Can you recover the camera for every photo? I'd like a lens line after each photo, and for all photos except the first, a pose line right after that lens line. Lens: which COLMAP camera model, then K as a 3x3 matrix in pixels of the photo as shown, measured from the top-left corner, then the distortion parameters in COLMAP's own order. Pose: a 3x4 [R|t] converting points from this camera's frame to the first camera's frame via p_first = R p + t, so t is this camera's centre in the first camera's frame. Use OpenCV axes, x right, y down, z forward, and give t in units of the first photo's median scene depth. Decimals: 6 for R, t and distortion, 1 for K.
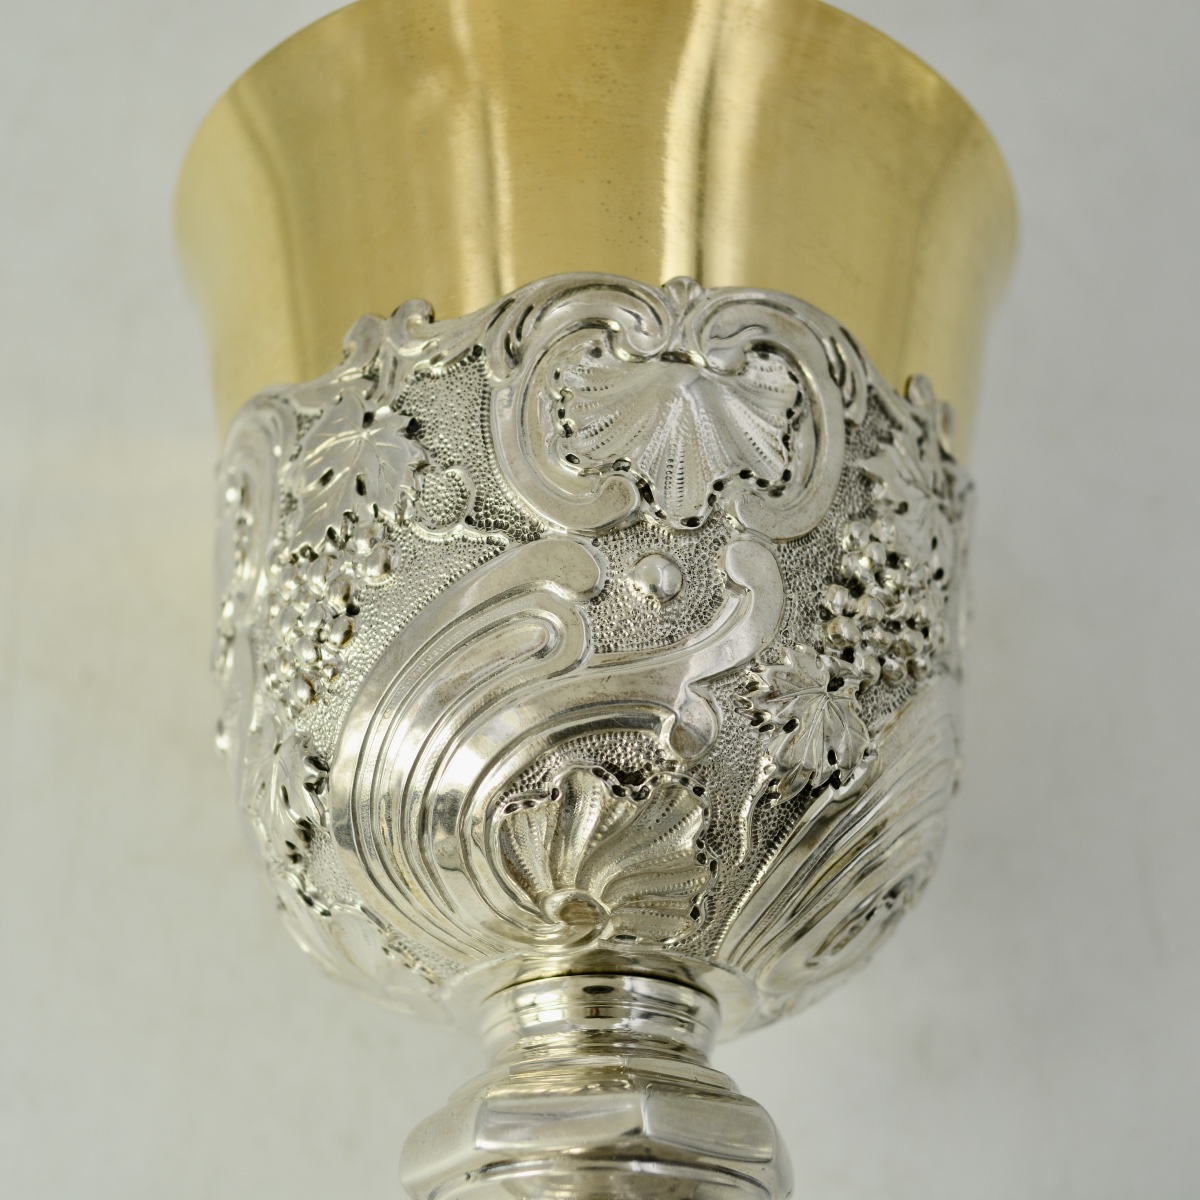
lens RADIAL K [[1832.9, 0, 599.9], [0, 1832.9, 599.9], [0, 0, 1]] dist [0.003245, 0.000000]
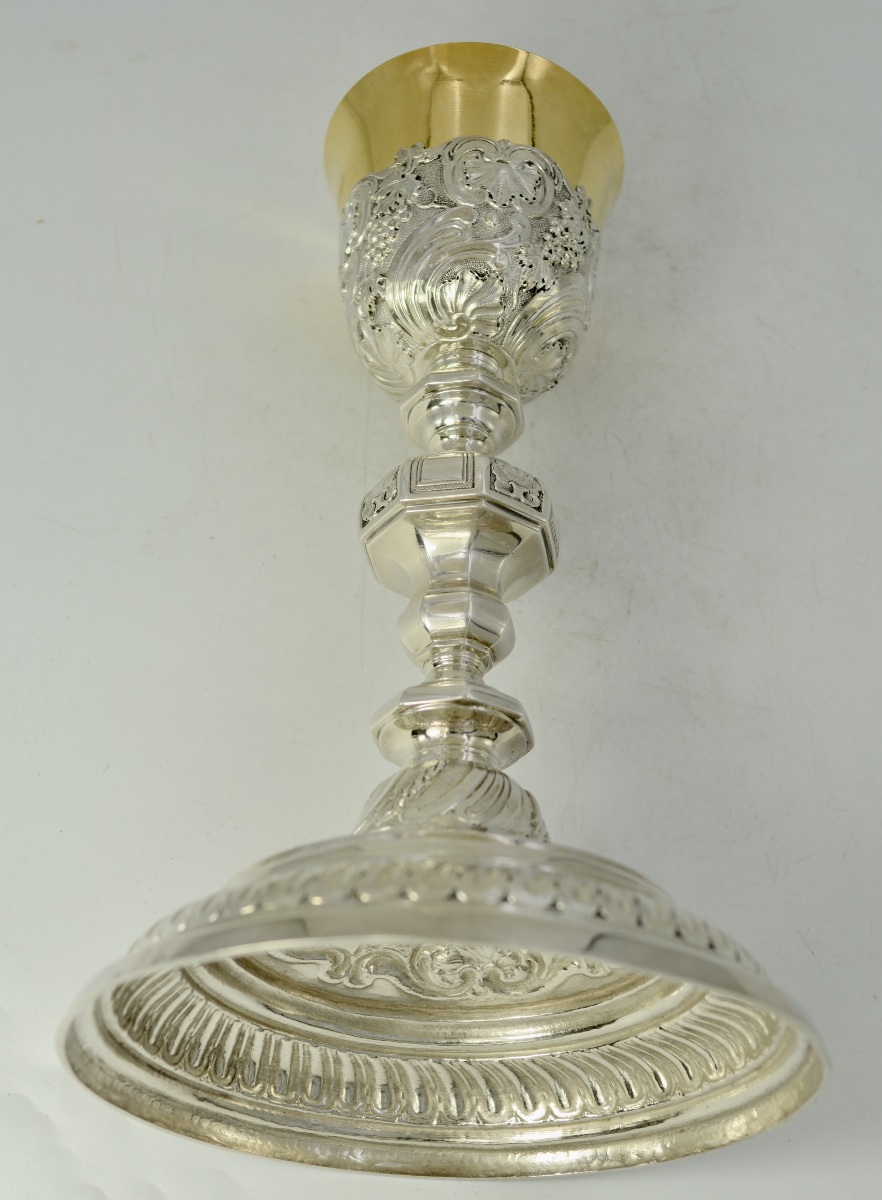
lens RADIAL K [[1355.2, 0, 441.1], [0, 1355.2, 600.1], [0, 0, 1]] dist [0.000798, 0.000000]
pose [[0.997967, 0.062307, 0.013368, -0.048080], [-0.061241, 0.995724, -0.069154, 0.796130], [-0.017620, 0.068195, 0.997516, -1.294370]]
